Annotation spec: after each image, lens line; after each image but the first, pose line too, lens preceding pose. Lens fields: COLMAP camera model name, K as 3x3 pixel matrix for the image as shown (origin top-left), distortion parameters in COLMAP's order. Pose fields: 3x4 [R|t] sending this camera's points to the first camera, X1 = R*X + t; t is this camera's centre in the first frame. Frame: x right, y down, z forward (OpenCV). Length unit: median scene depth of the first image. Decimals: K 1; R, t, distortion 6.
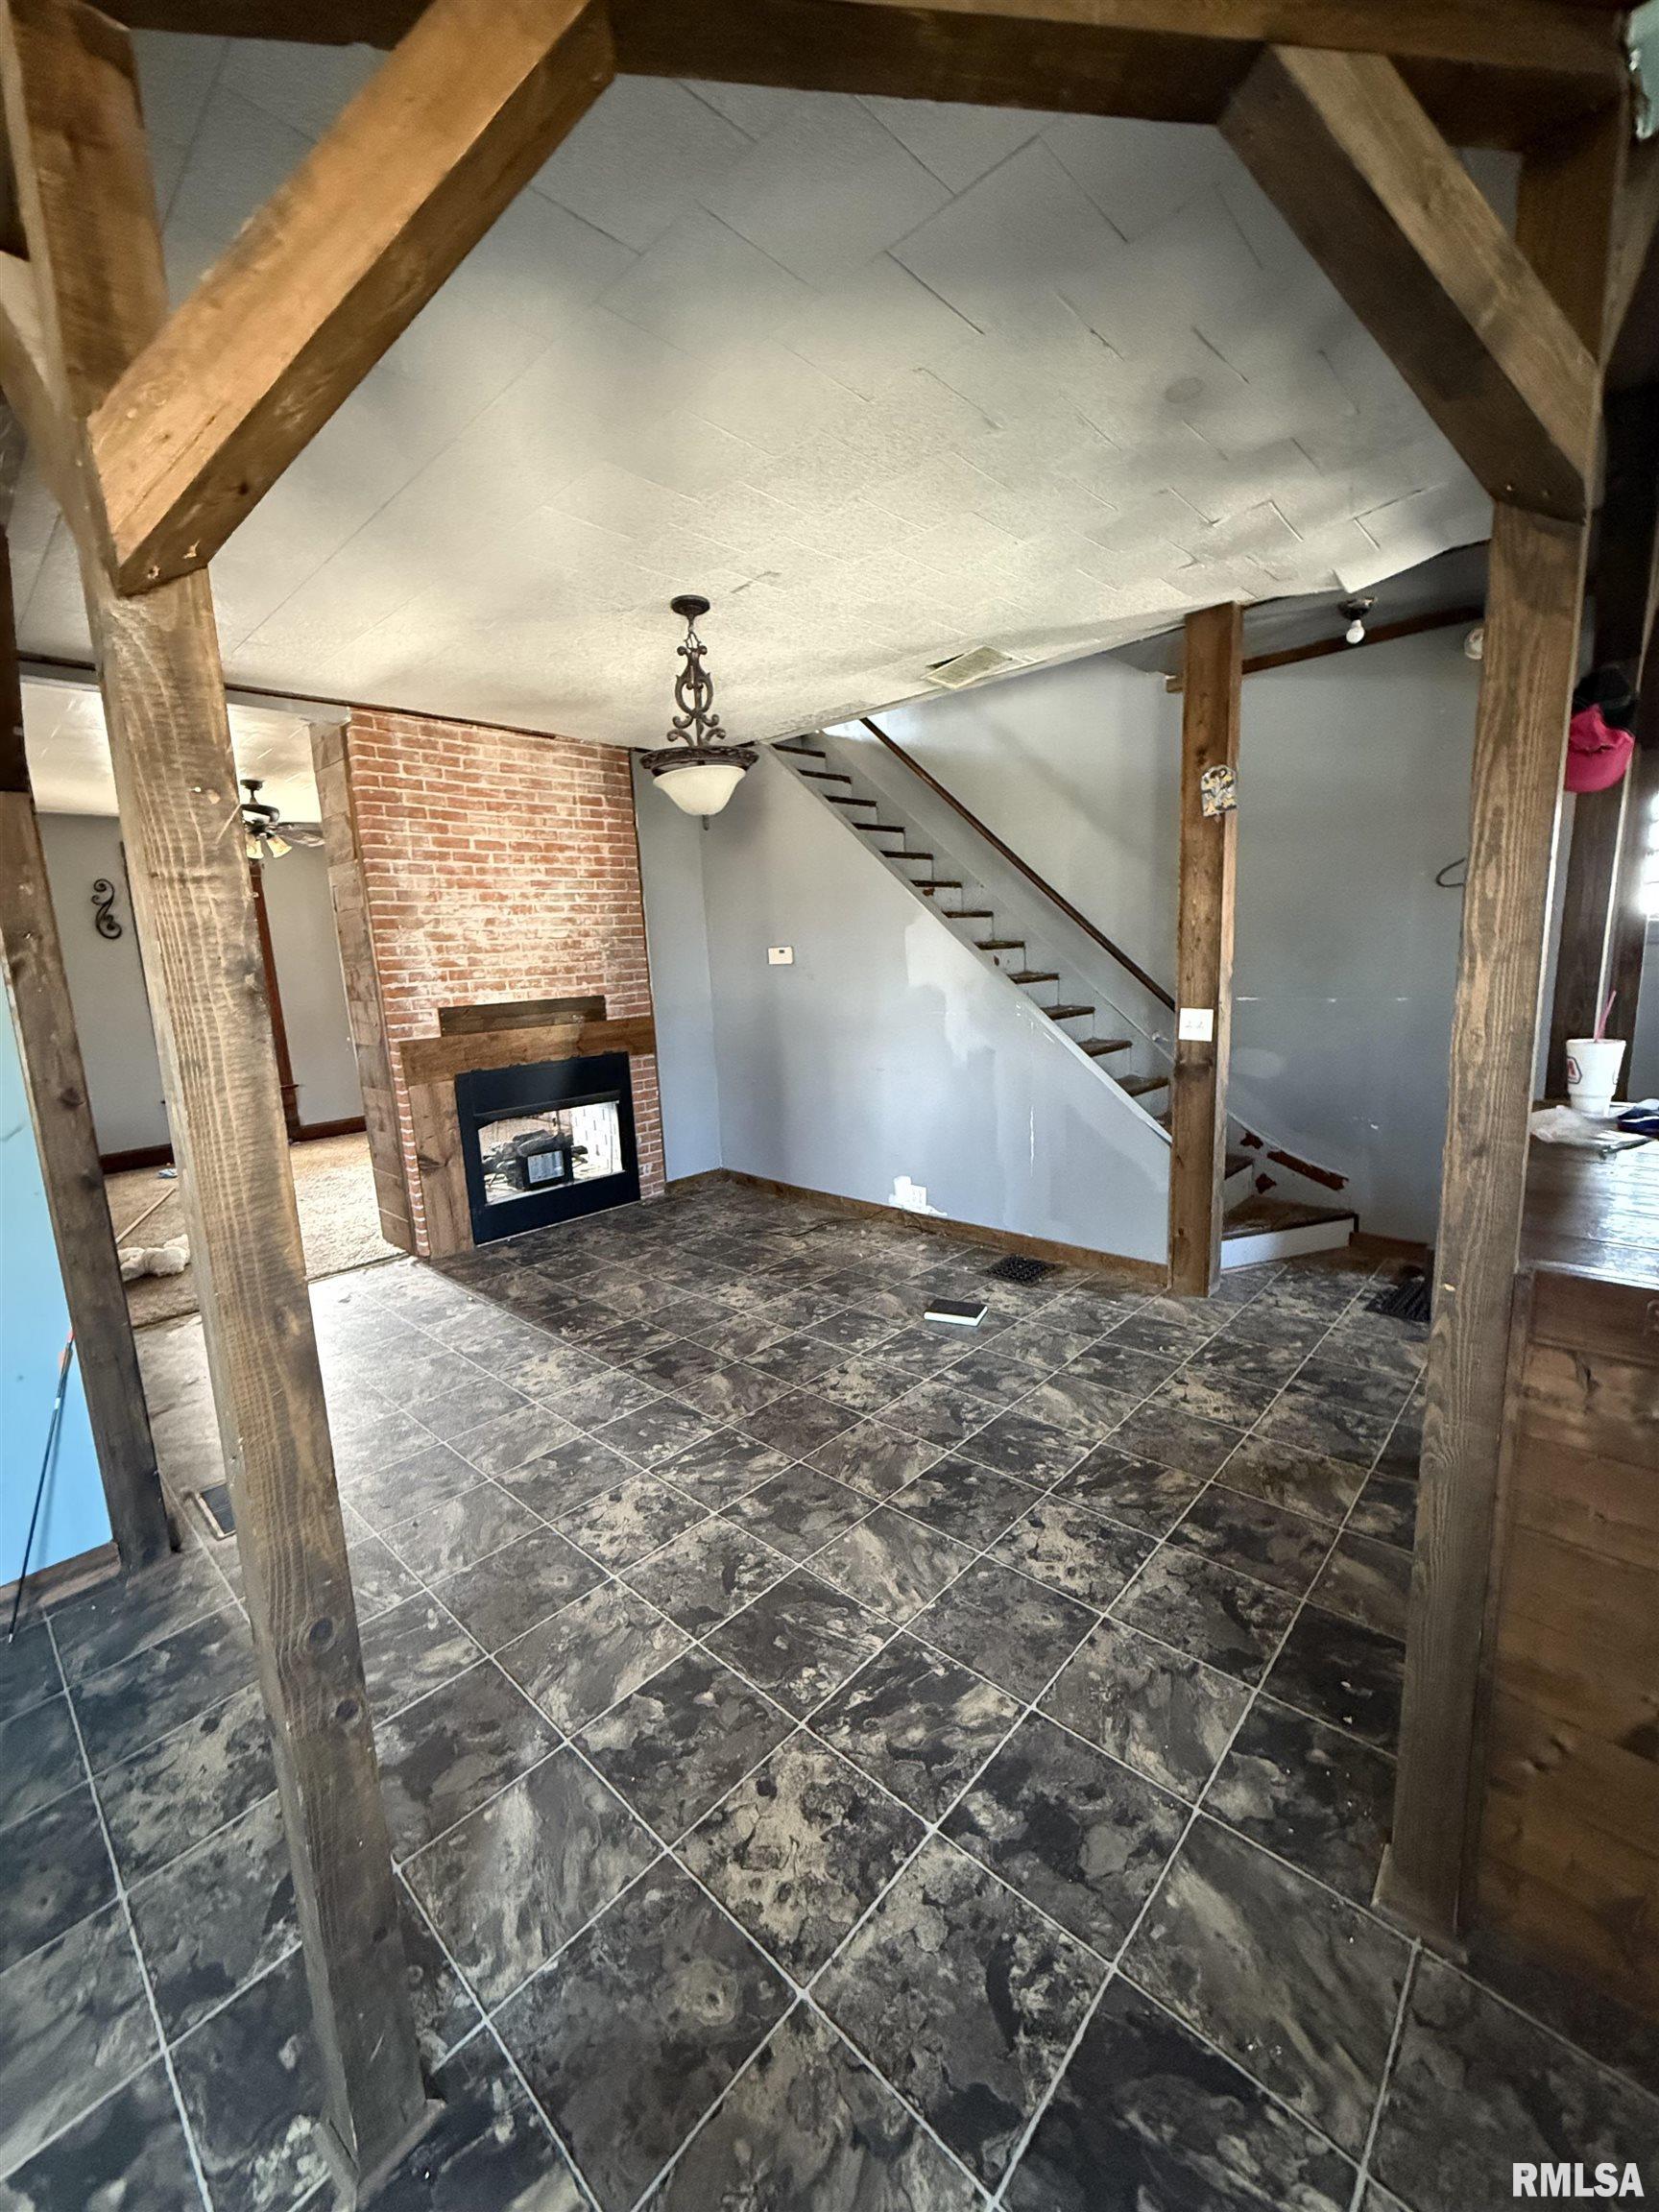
lens RADIAL K [[883.7, 0, 829.3], [0, 883.7, 1105.5], [0, 0, 1]] dist [0.000900, 0.000776]
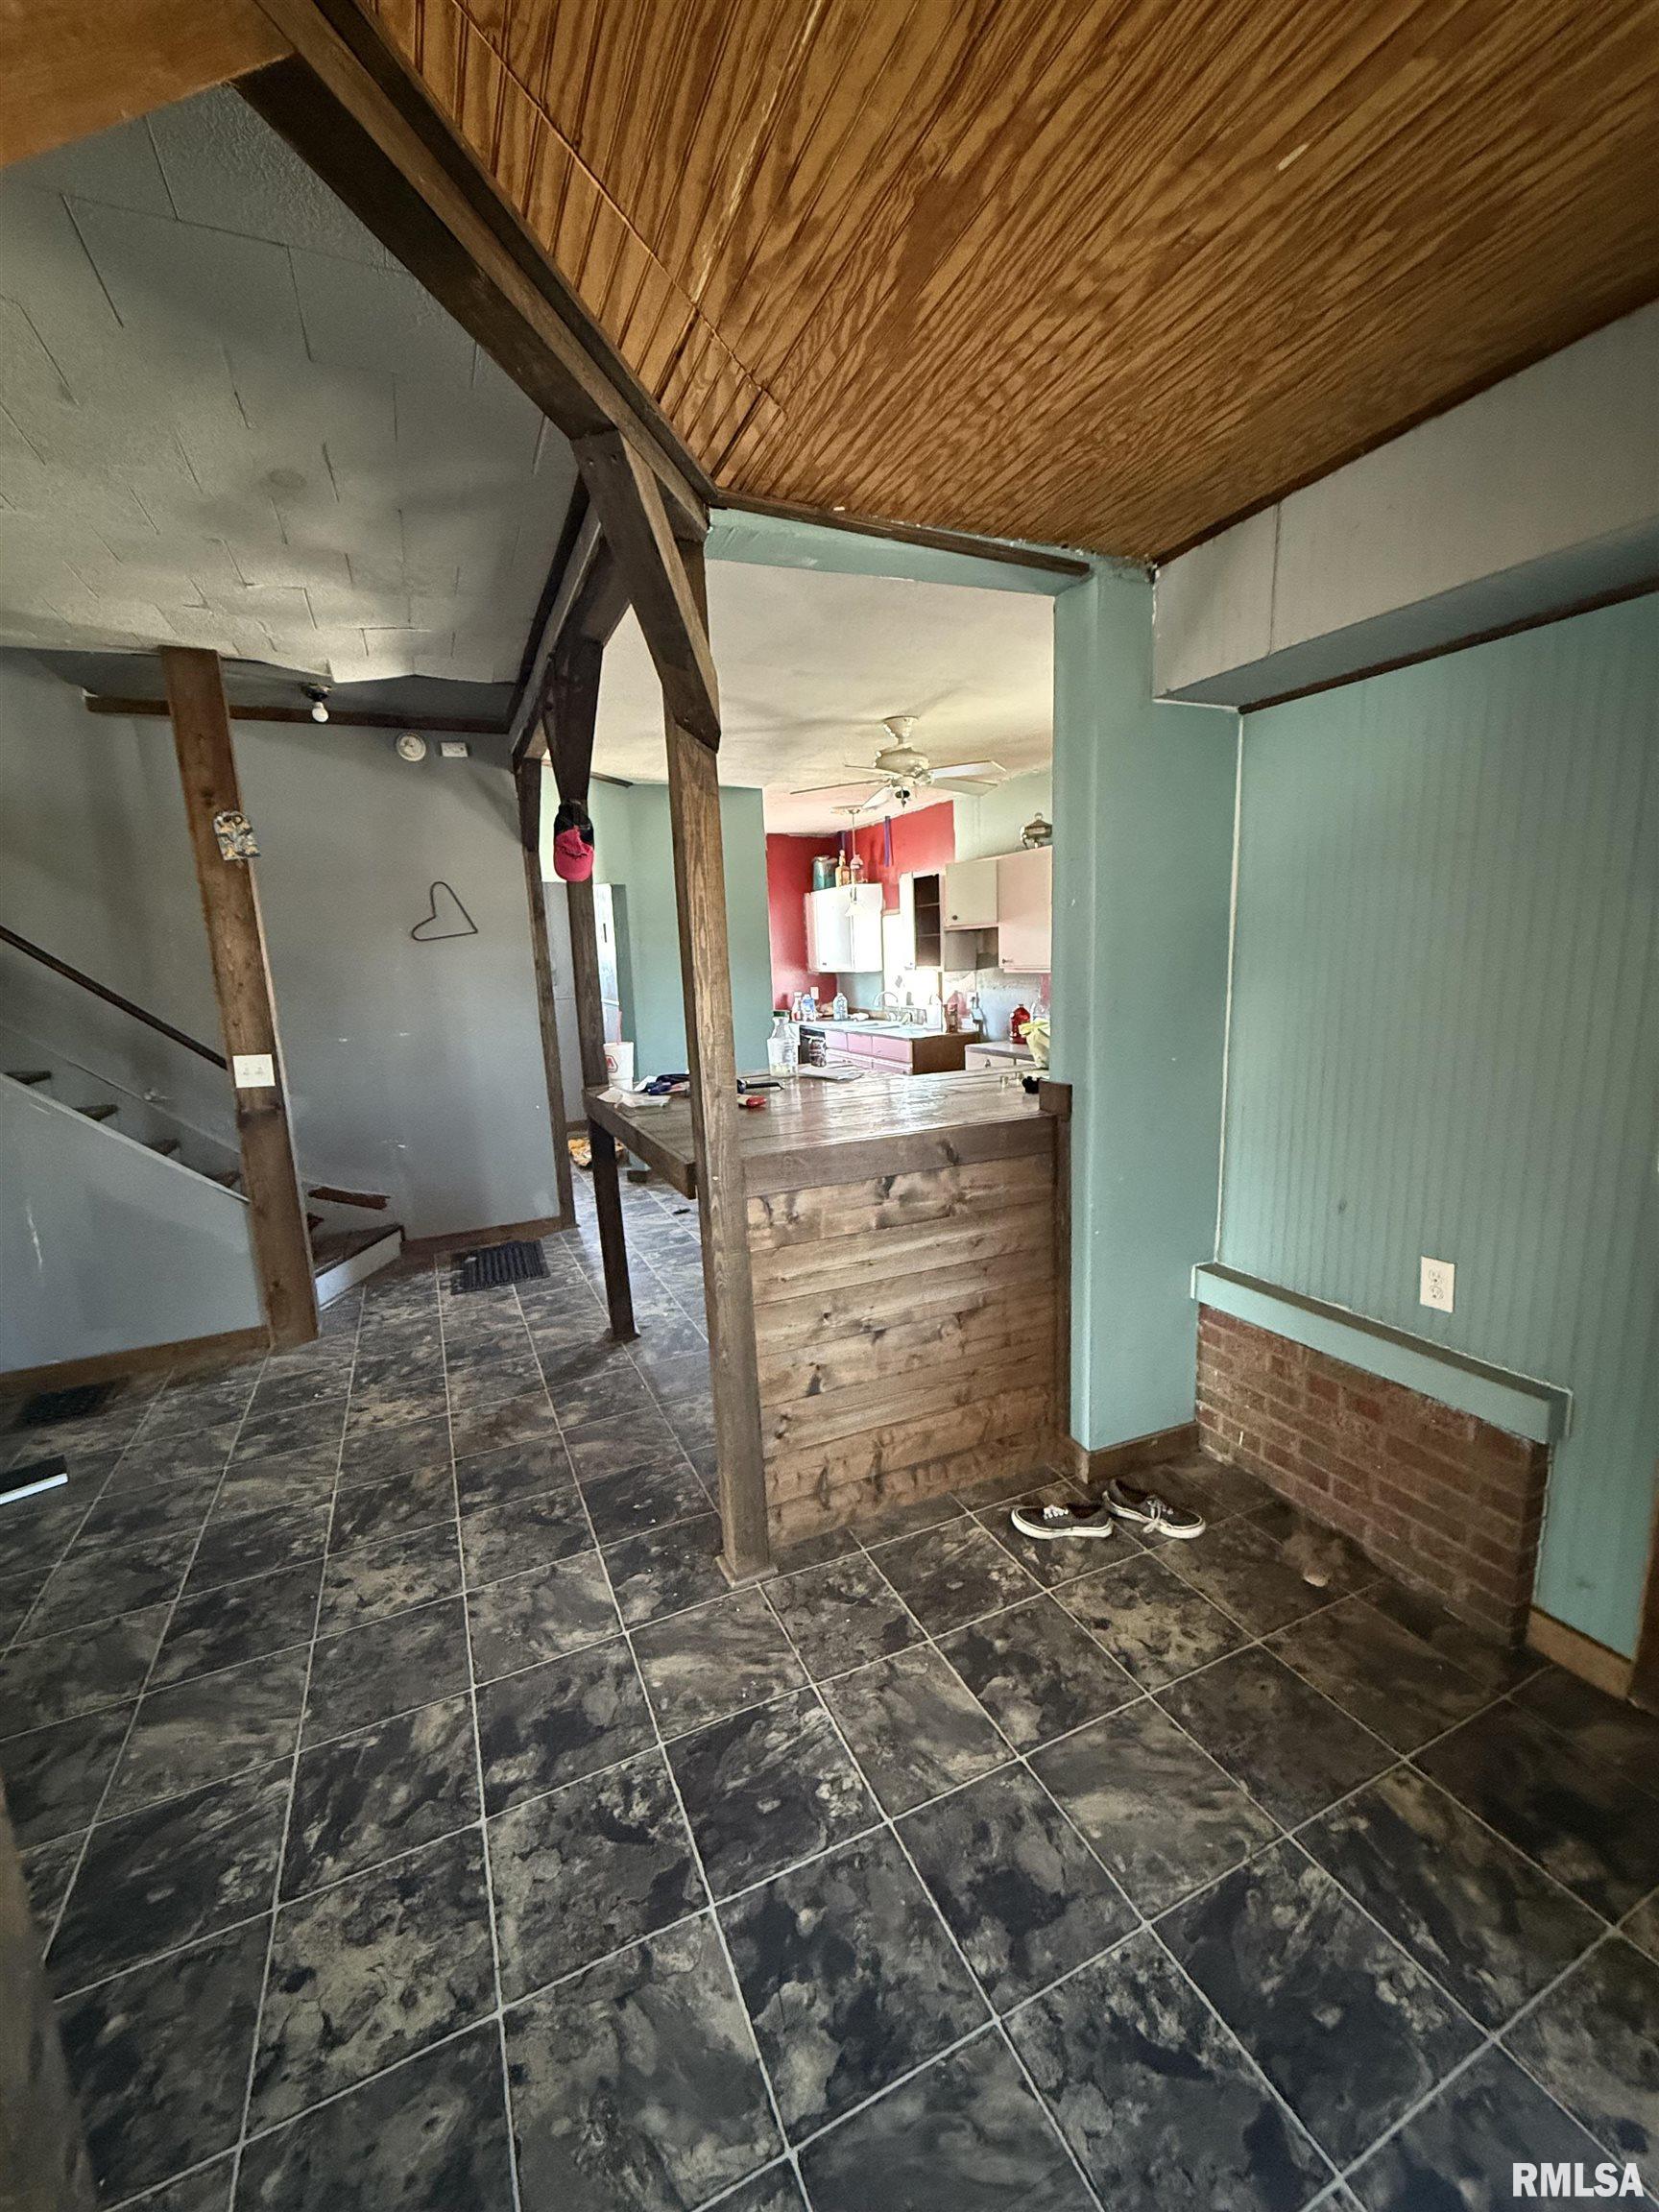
lens RADIAL K [[887.9, 0, 826.1], [0, 887.9, 1106.2], [0, 0, 1]] dist [0.009245, -0.000560]
pose [[0.378647, -0.134326, 0.915742, -0.503674], [0.187715, 0.979995, 0.066134, 0.000205], [-0.906306, 0.146857, 0.396287, 0.082626]]
